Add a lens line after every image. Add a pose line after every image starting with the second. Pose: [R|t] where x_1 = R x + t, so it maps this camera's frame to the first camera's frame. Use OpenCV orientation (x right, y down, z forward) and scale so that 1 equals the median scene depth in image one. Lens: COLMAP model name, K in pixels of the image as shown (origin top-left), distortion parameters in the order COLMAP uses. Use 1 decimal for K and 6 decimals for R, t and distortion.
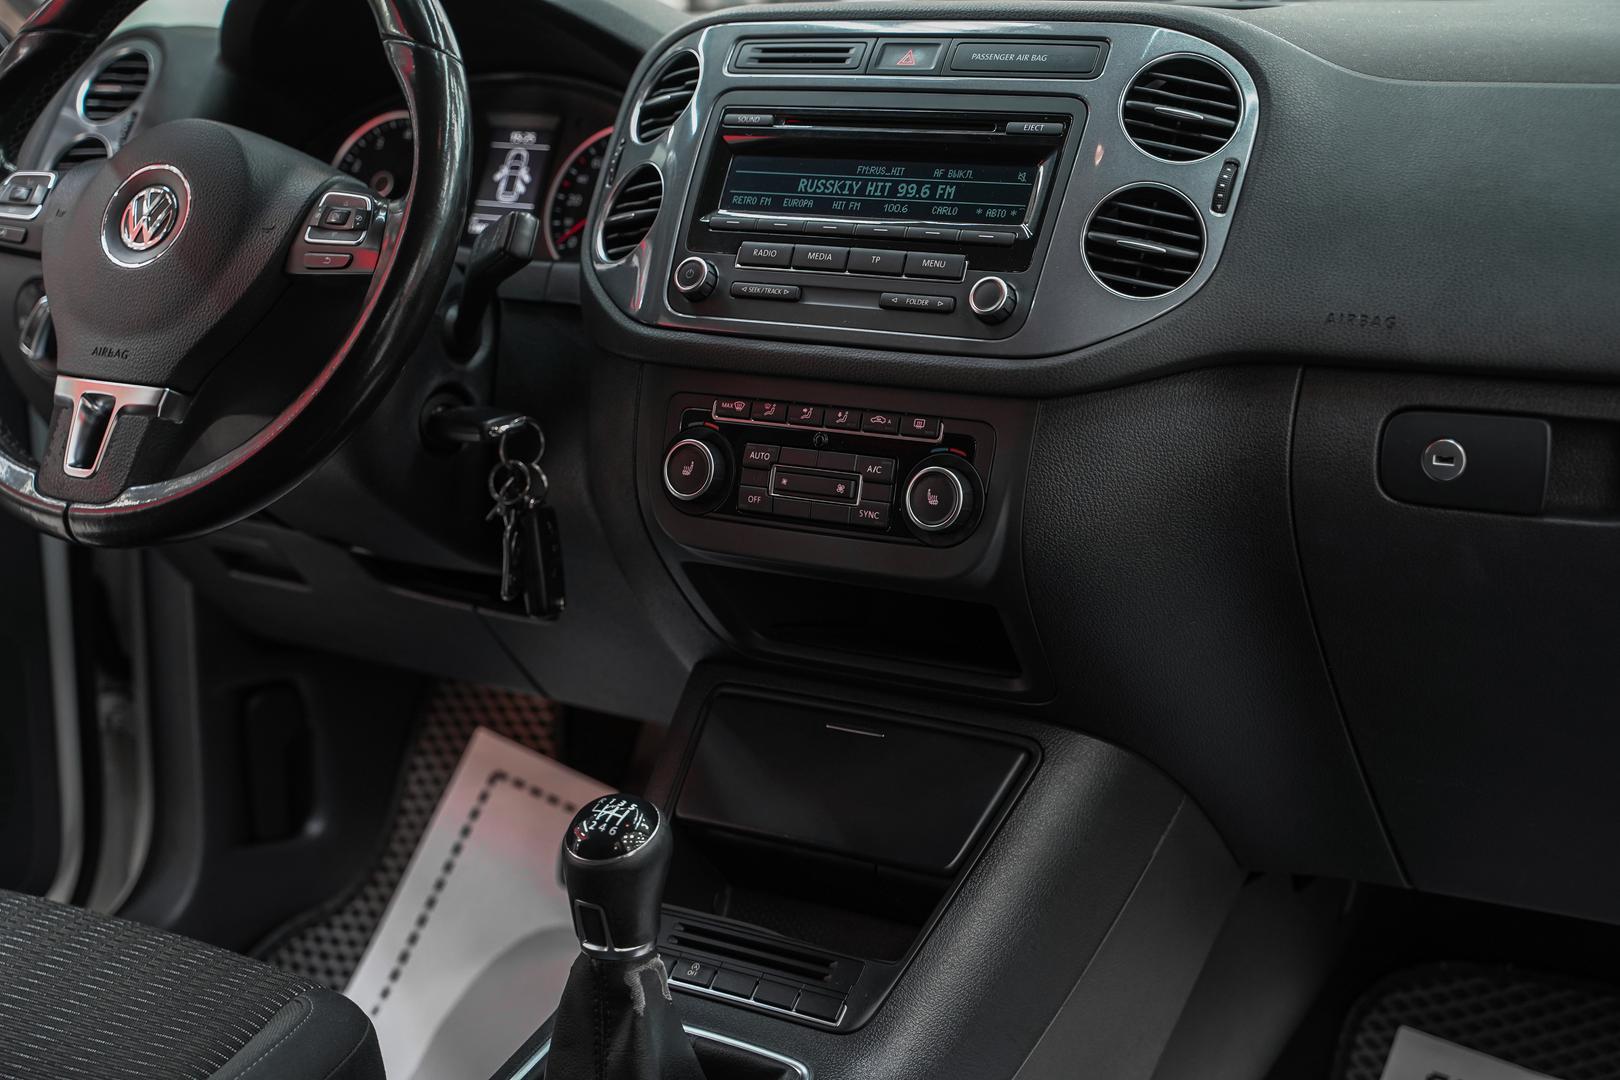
lens RADIAL K [[2381.6, 0, 810.0], [0, 2381.6, 540.0], [0, 0, 1]] dist [0.098911, 0.090122]
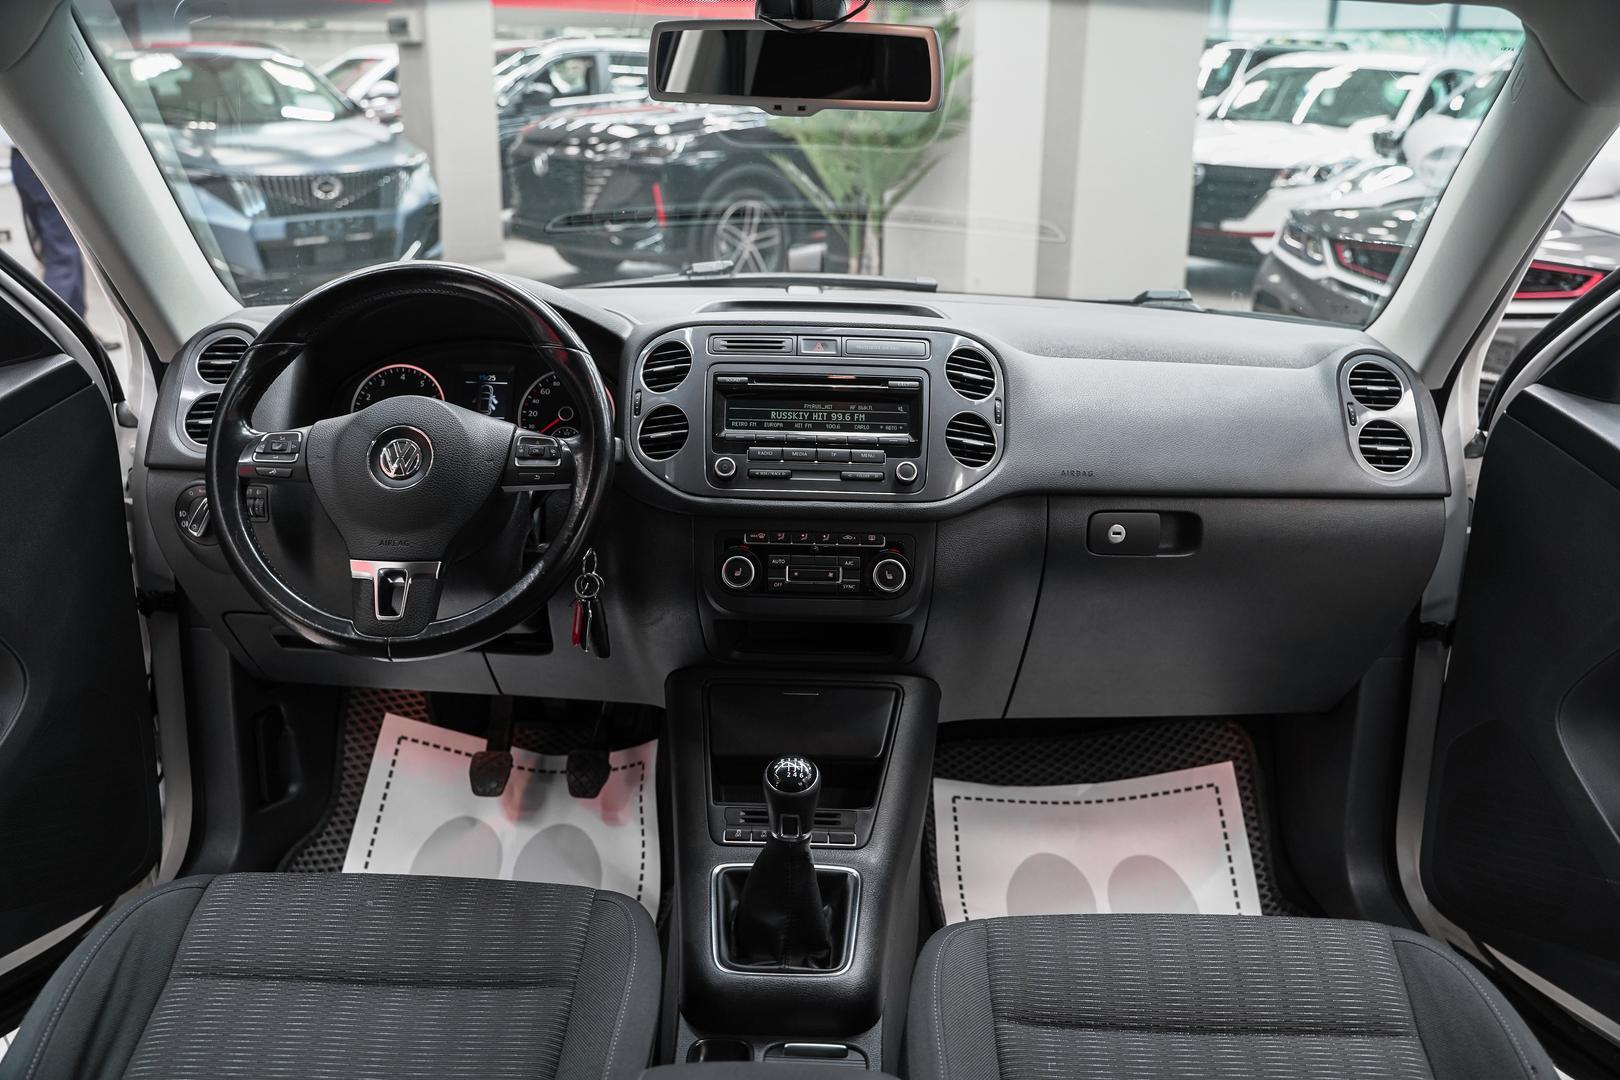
lens RADIAL K [[1298.2, 0, 818.9], [0, 1298.2, 538.9], [0, 0, 1]] dist [-0.091203, 0.007904]
pose [[0.850911, -0.111783, 0.513279, -0.495404], [0.091535, 0.993700, 0.064663, -0.110997], [-0.517274, -0.008039, 0.855782, 0.099097]]
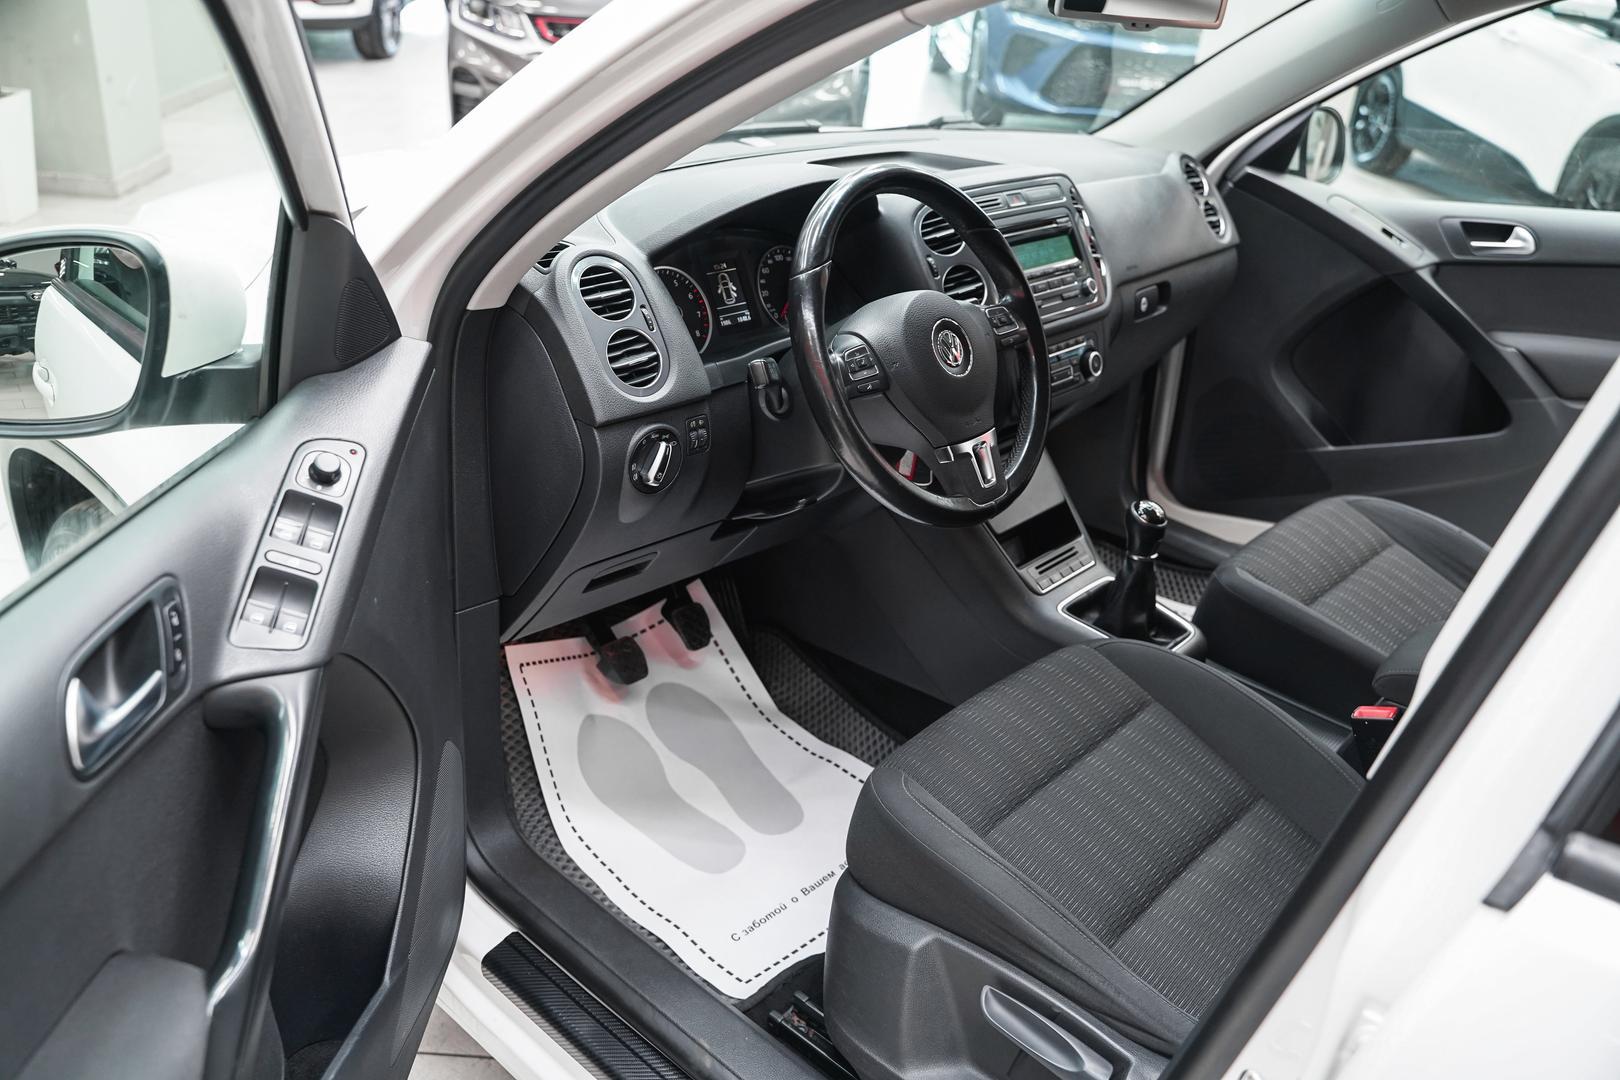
lens RADIAL K [[1313.5, 0, 810.0], [0, 1313.5, 540.0], [0, 0, 1]] dist [-0.125224, 0.109362]
pose [[0.174686, -0.393534, 0.902561, -1.279580], [0.187235, 0.913206, 0.361937, -0.388819], [-0.966658, 0.105766, 0.233207, 0.896448]]
